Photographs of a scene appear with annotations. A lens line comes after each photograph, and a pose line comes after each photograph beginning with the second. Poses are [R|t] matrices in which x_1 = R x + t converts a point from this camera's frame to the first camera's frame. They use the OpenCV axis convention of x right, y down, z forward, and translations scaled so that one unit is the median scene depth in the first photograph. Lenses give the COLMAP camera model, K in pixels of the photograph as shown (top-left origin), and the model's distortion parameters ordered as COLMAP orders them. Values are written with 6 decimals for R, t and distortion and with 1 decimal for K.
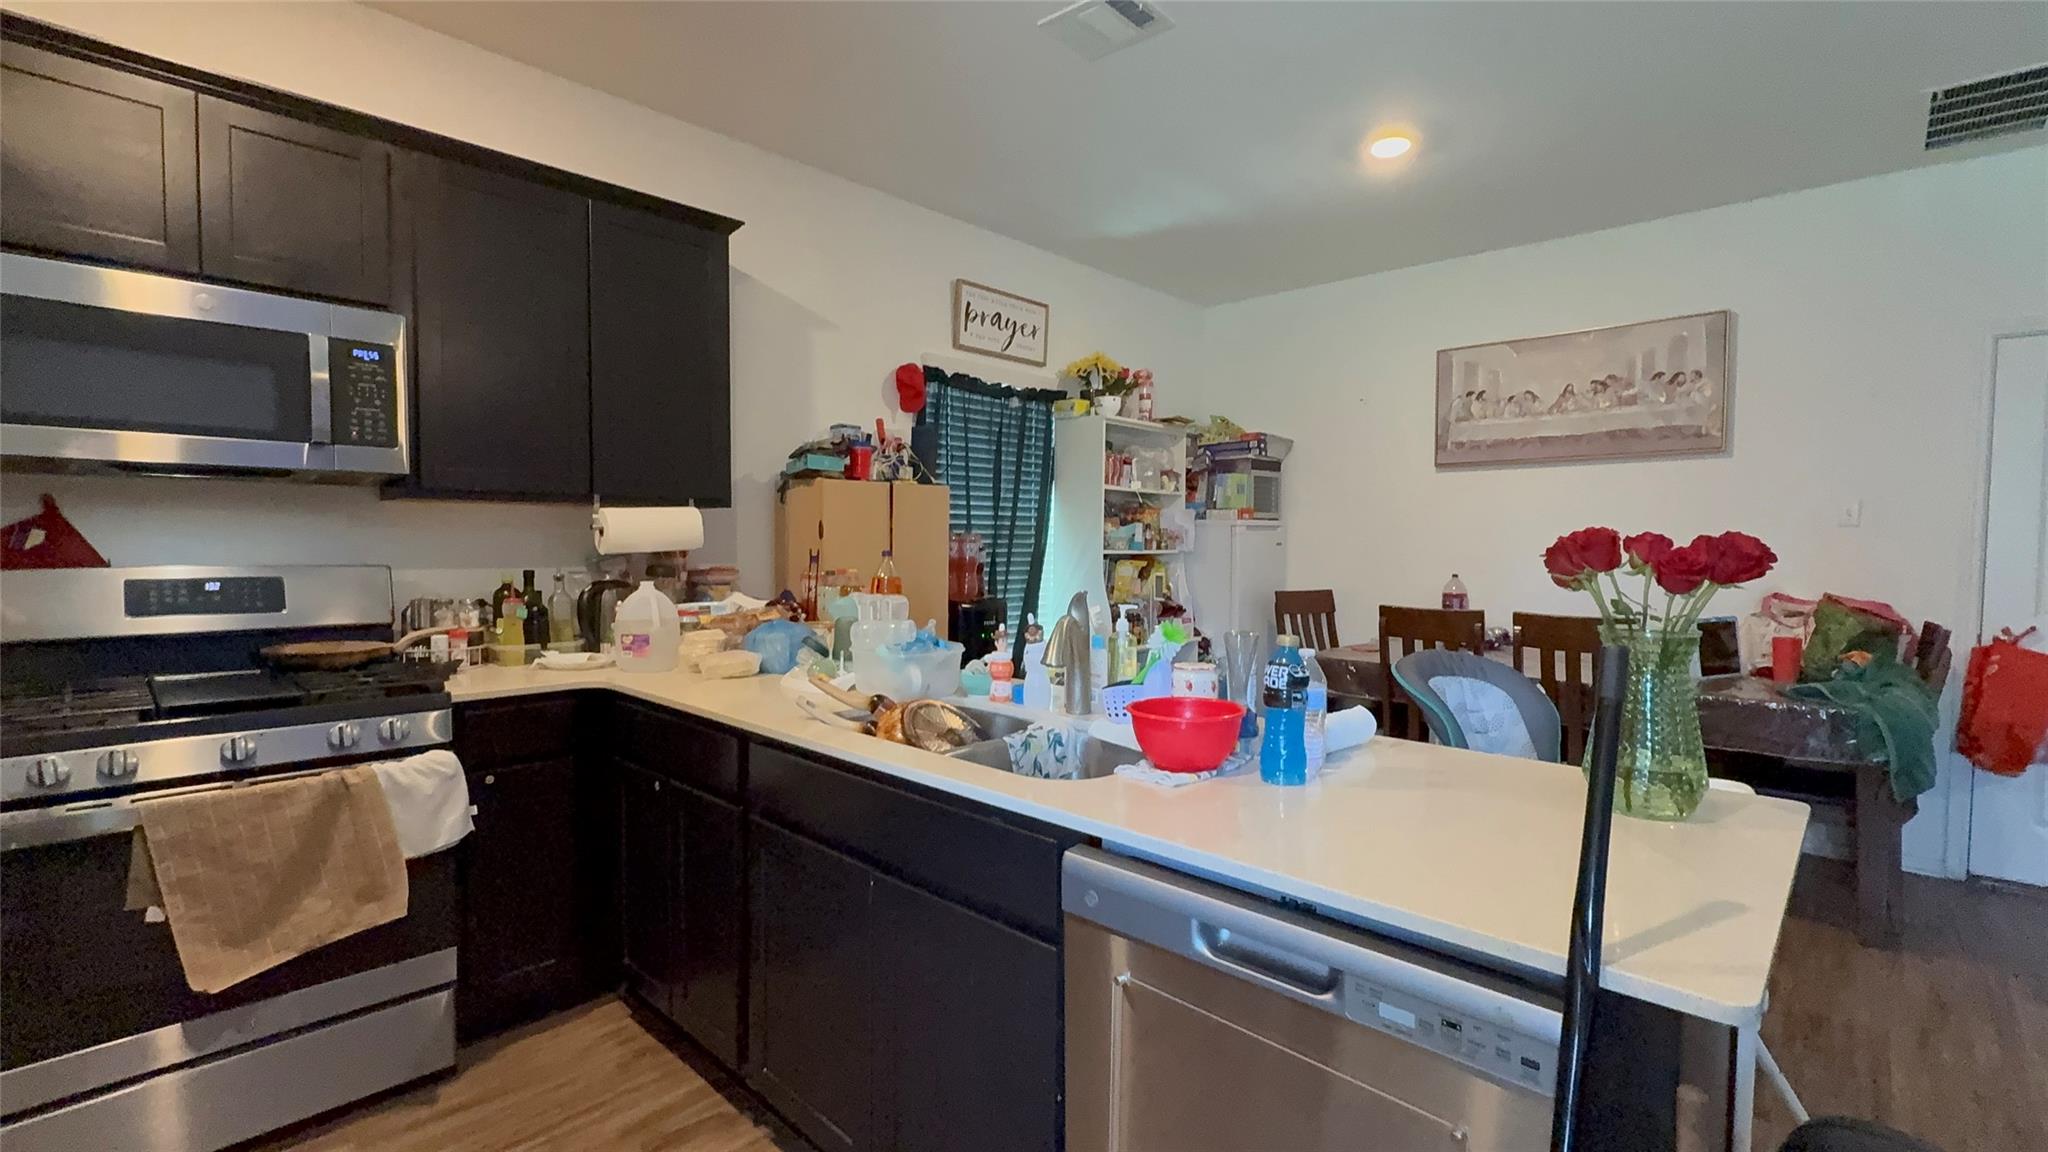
lens RADIAL K [[894.7, 0, 1027.1], [0, 894.7, 578.0], [0, 0, 1]] dist [0.001061, -0.000088]
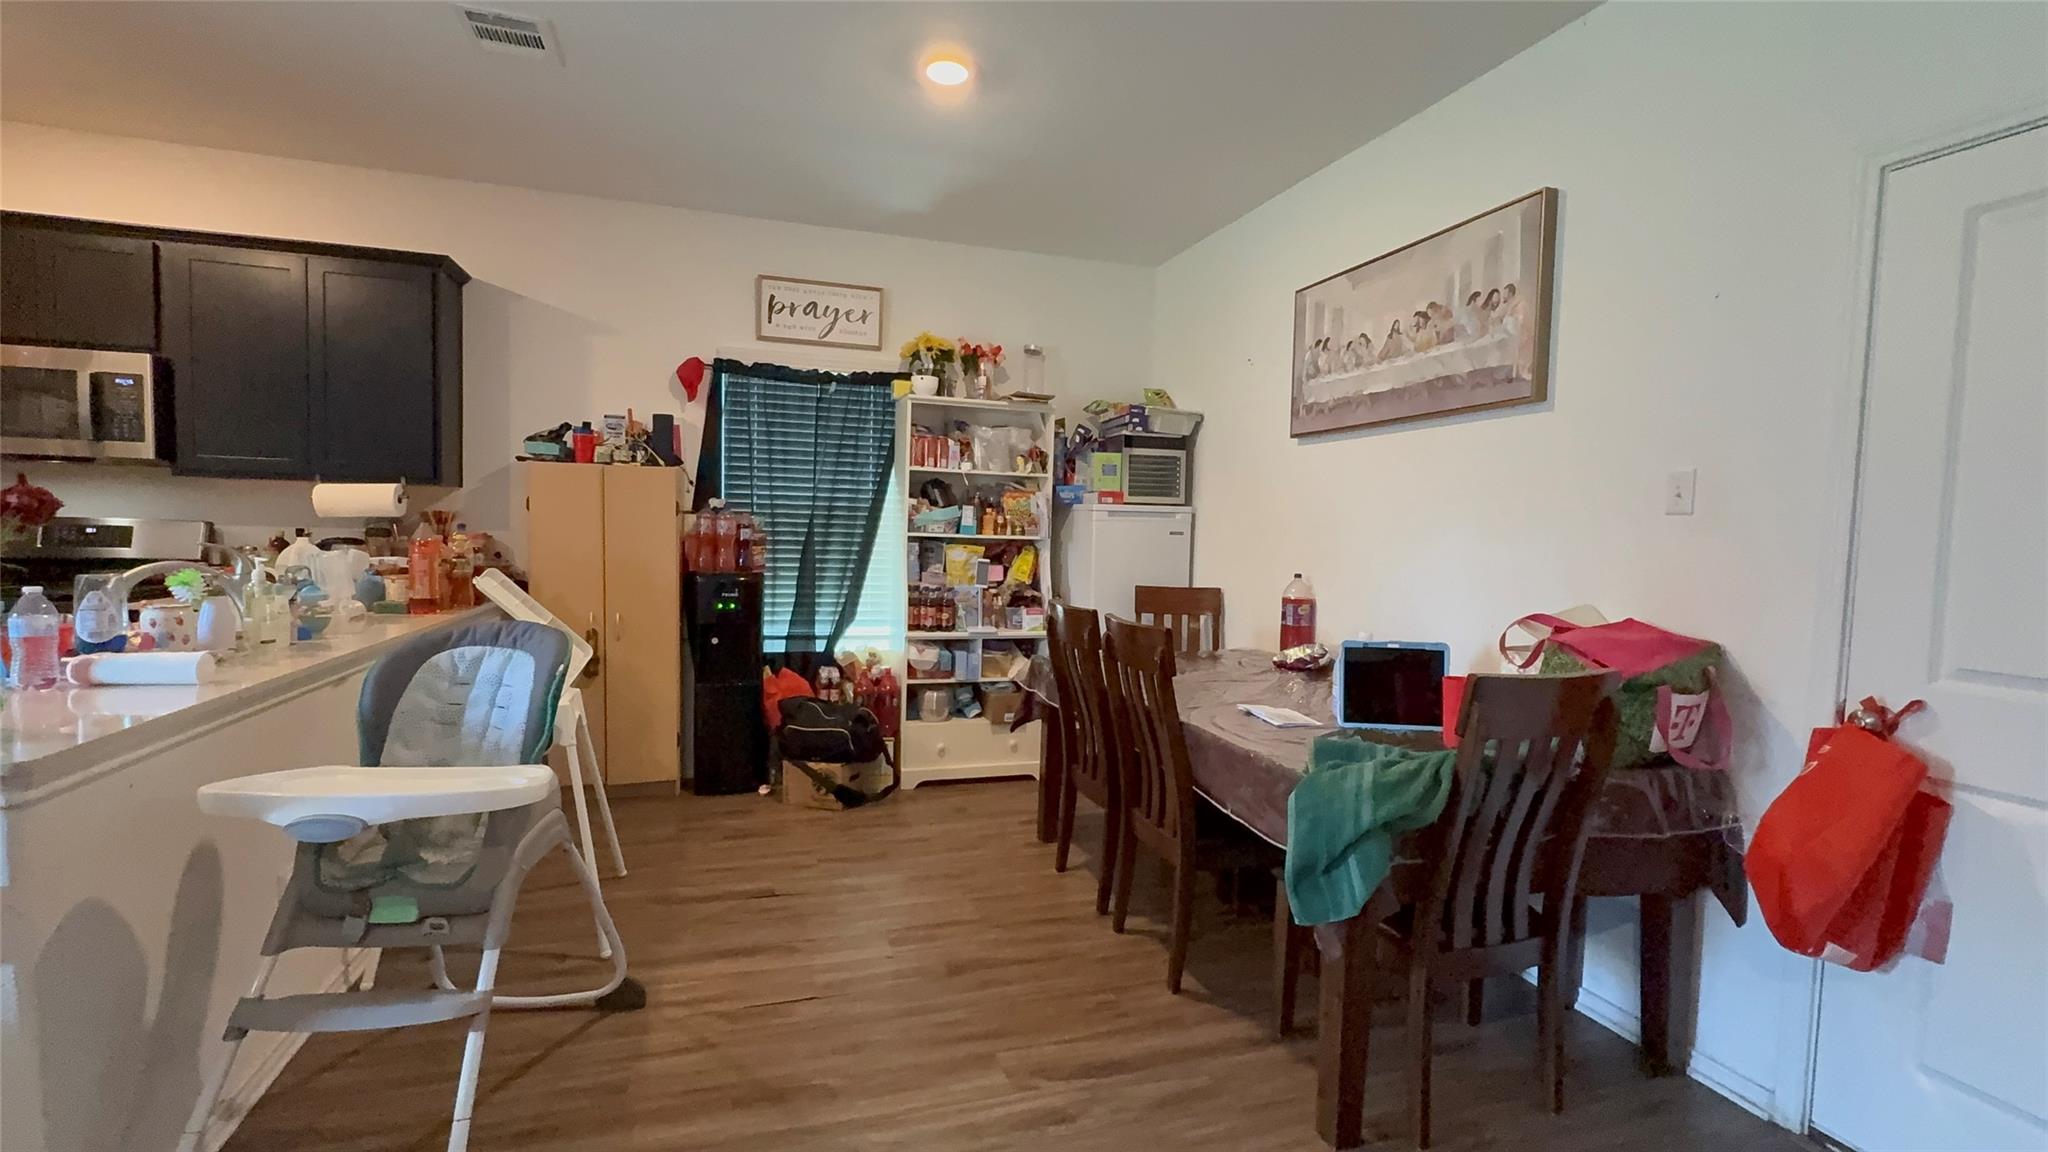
lens RADIAL K [[894.7, 0, 1028.3], [0, 894.7, 576.1], [0, 0, 1]] dist [0.001061, -0.000088]
pose [[0.873931, 0.045900, -0.483878, 1.151437], [-0.044181, 0.998912, 0.014960, -0.005690], [0.484038, 0.008305, 0.875008, 0.341431]]
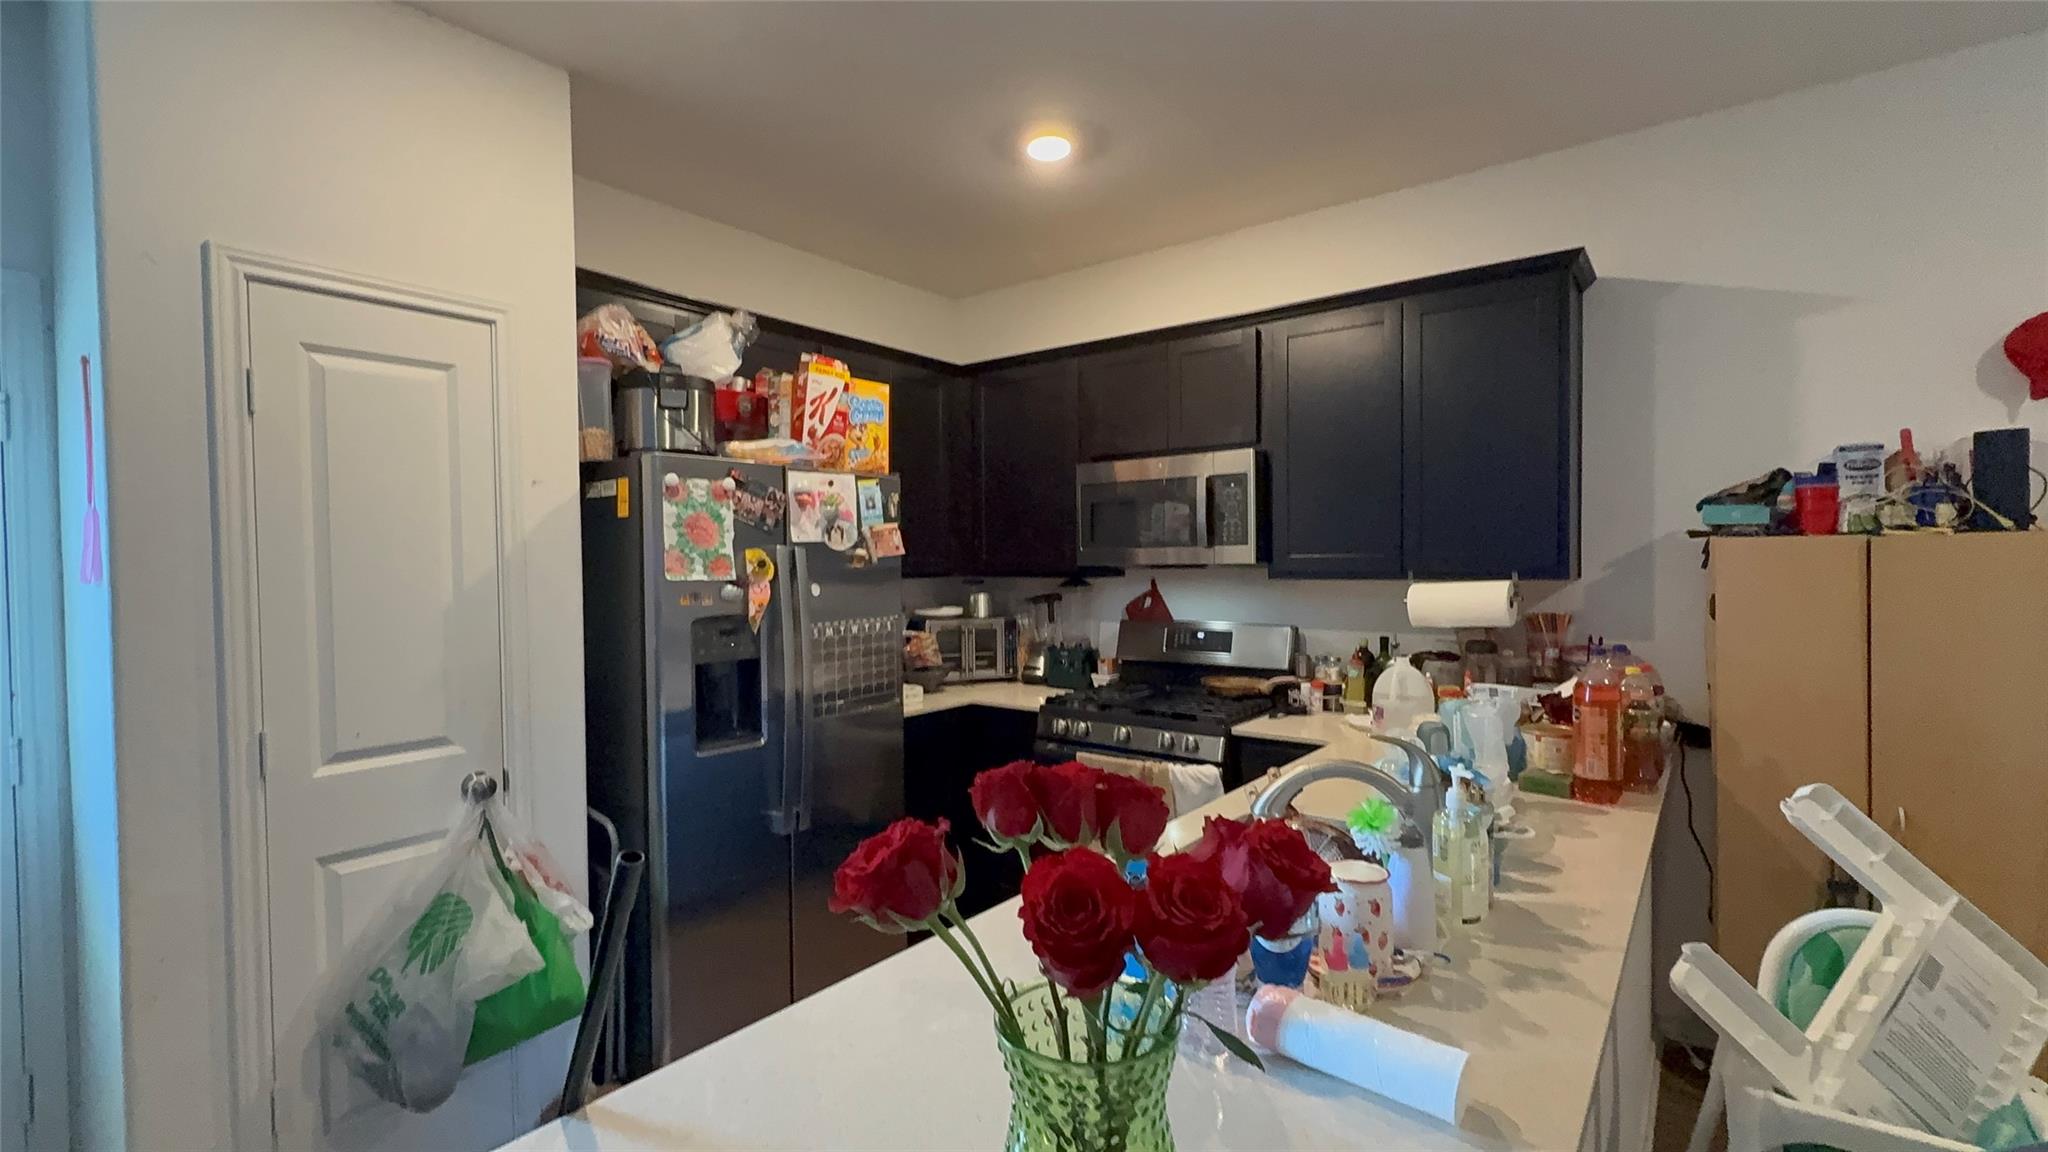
lens RADIAL K [[894.7, 0, 1024.5], [0, 894.7, 575.2], [0, 0, 1]] dist [0.001061, -0.000088]
pose [[0.095440, 0.007491, -0.995407, 0.551713], [-0.032603, 0.999459, 0.004395, -0.079450], [0.994901, 0.032033, 0.095633, 0.448282]]
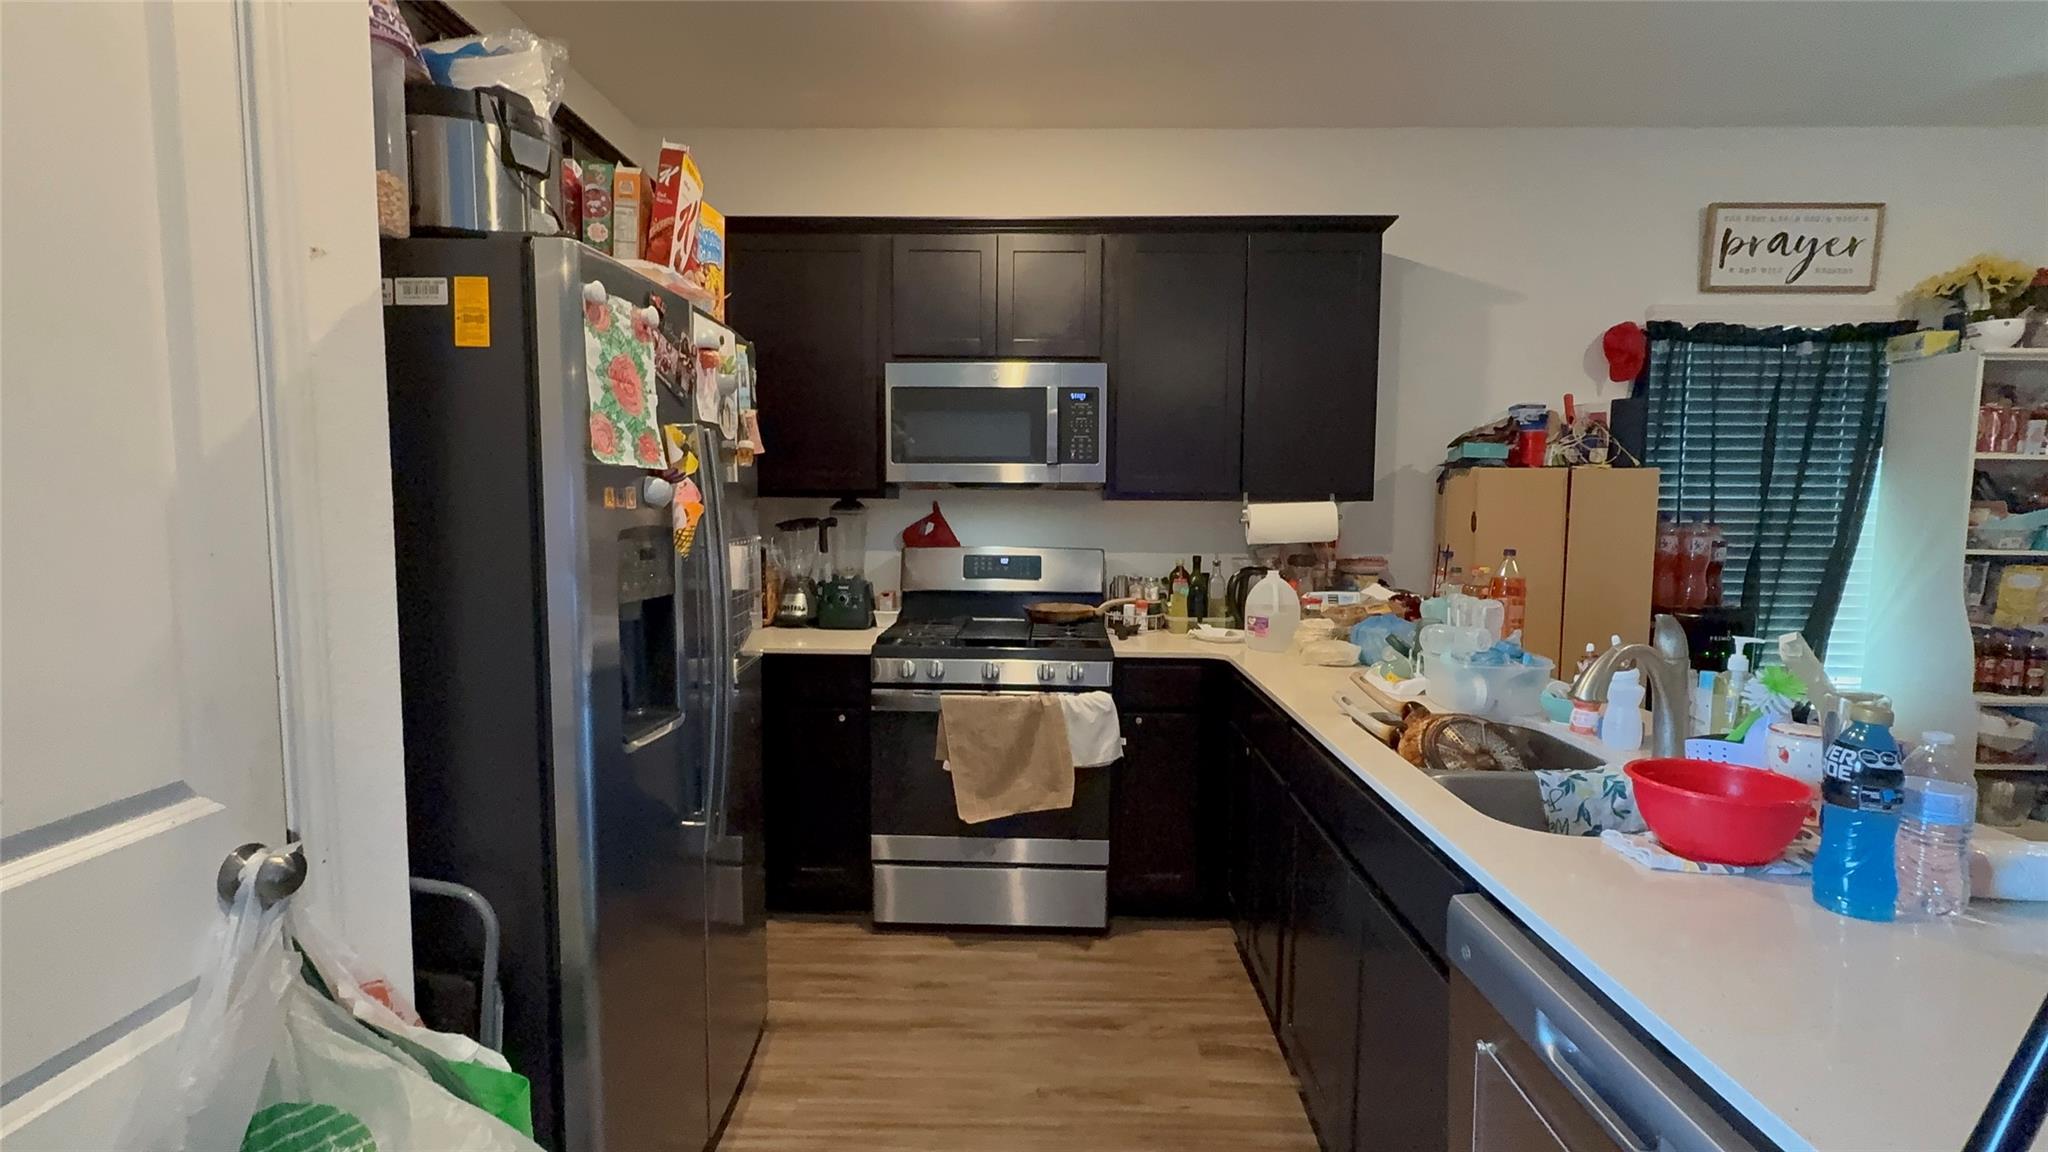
lens RADIAL K [[894.7, 0, 1024.9], [0, 894.7, 576.5], [0, 0, 1]] dist [0.001061, -0.000088]
pose [[0.666481, 0.053988, -0.743564, 0.195638], [-0.034461, 0.998539, 0.041612, -0.023751], [0.744725, -0.002109, 0.667368, 0.019959]]
